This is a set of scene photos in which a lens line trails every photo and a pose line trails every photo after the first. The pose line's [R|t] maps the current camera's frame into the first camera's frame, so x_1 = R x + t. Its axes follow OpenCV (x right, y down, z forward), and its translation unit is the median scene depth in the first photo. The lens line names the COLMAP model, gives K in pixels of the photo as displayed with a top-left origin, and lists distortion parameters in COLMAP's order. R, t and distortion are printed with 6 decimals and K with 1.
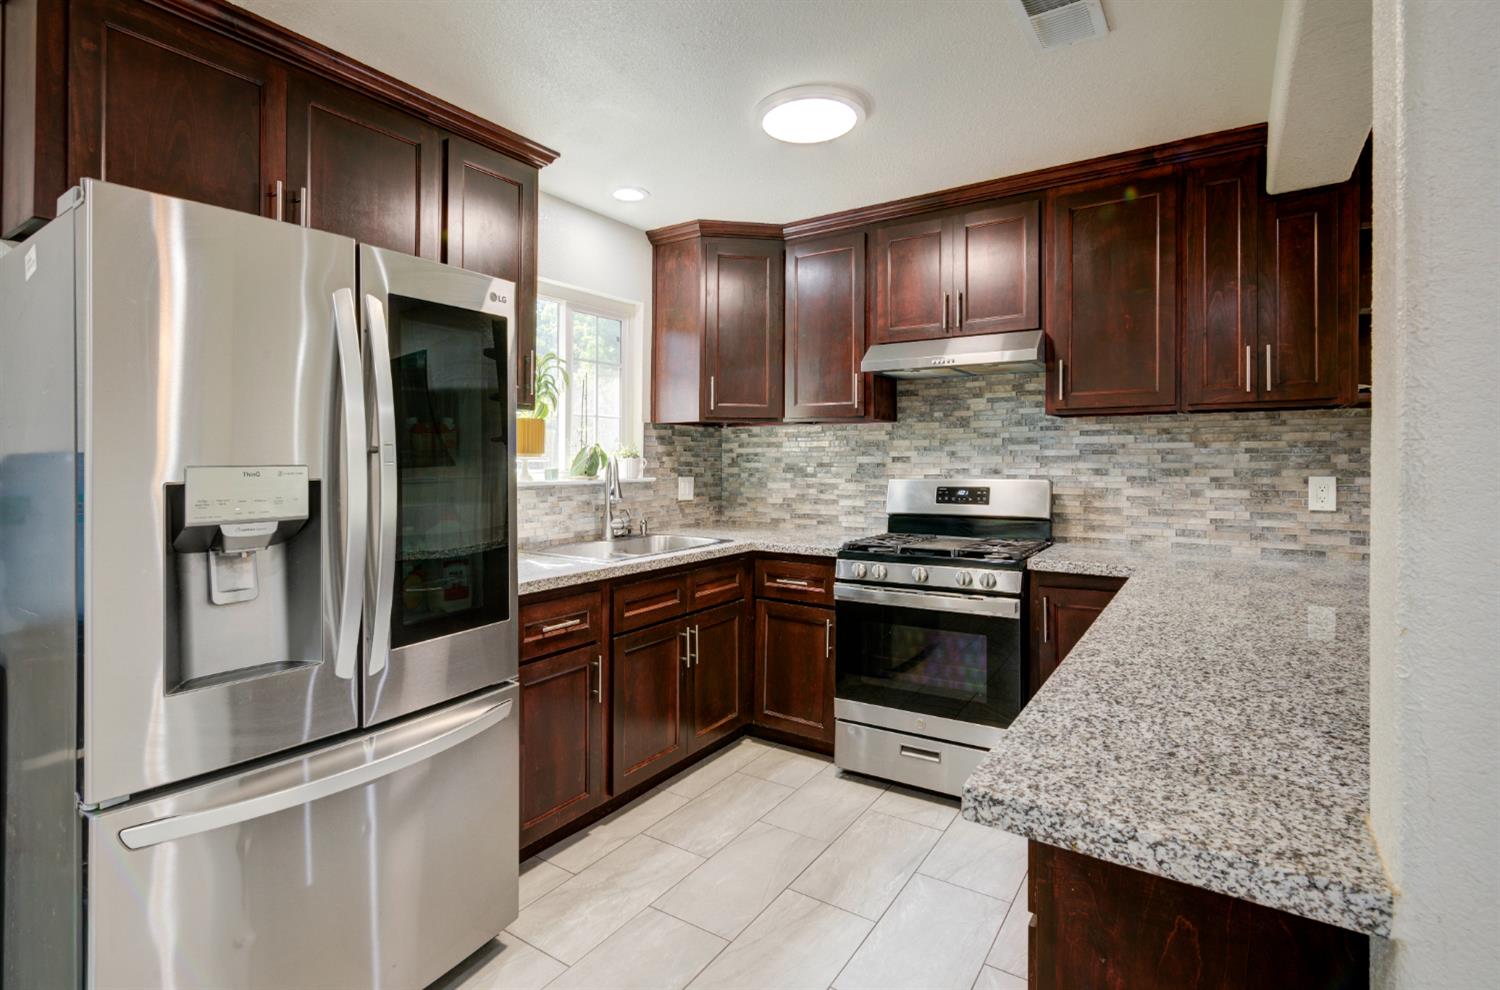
lens RADIAL K [[738.6, 0, 762.5], [0, 738.6, 452.0], [0, 0, 1]] dist [0.011166, 0.002499]
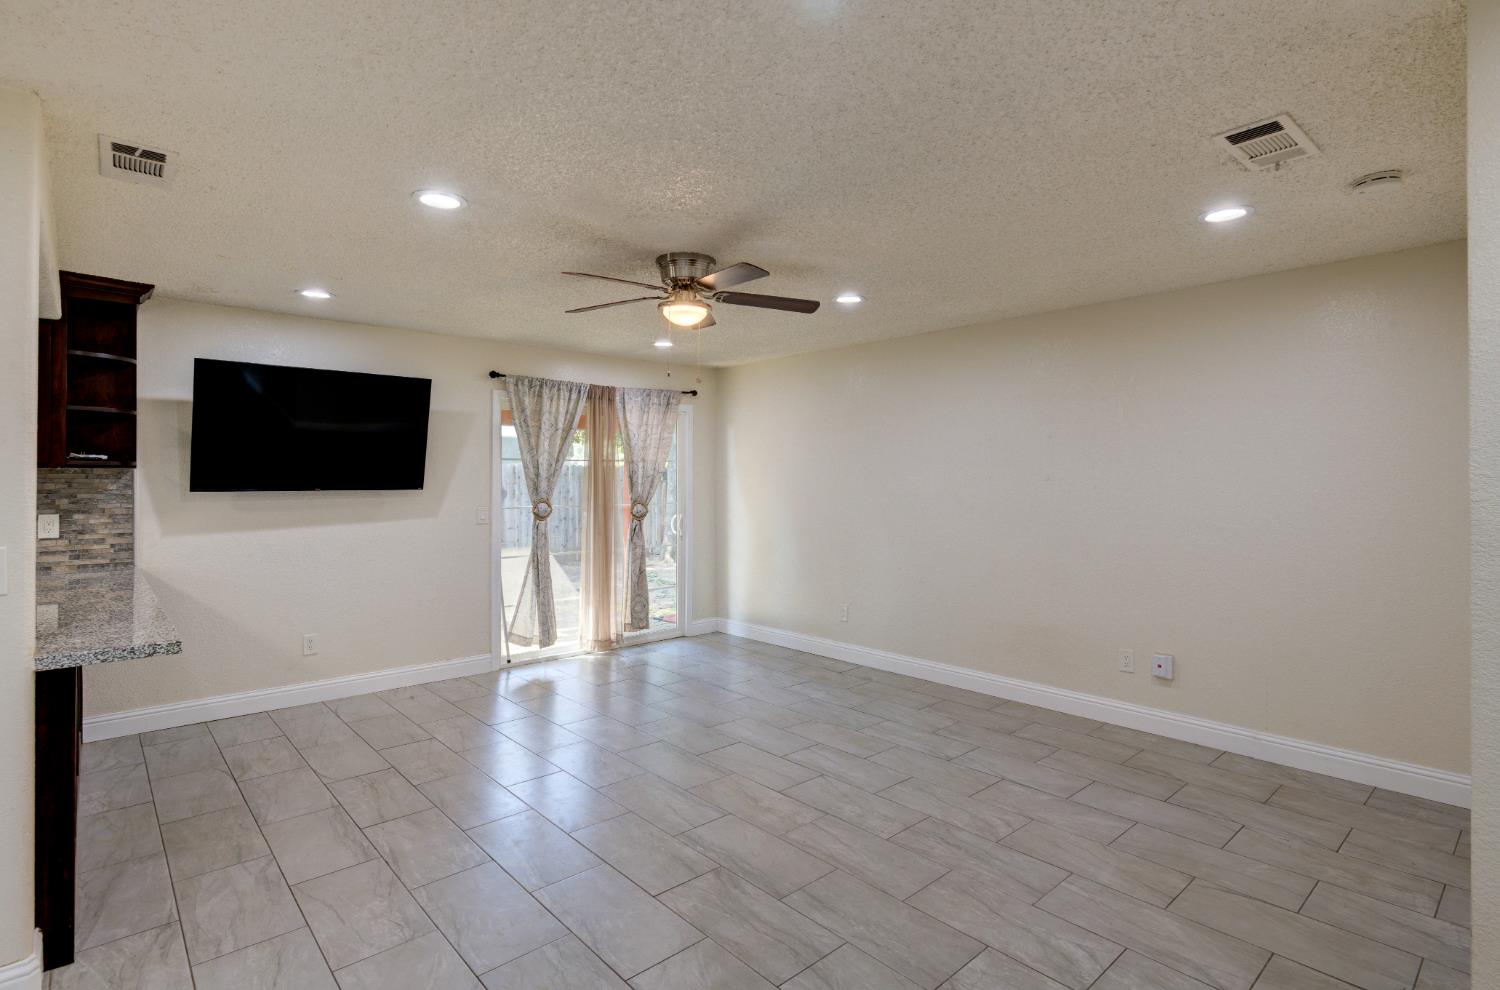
lens RADIAL K [[730.4, 0, 744.0], [0, 730.4, 492.9], [0, 0, 1]] dist [-0.000207, 0.002395]
pose [[0.268587, -0.015119, 0.963137, -0.213138], [-0.006510, 0.999825, 0.017511, -0.036650], [-0.963233, -0.010973, 0.268442, -0.582097]]
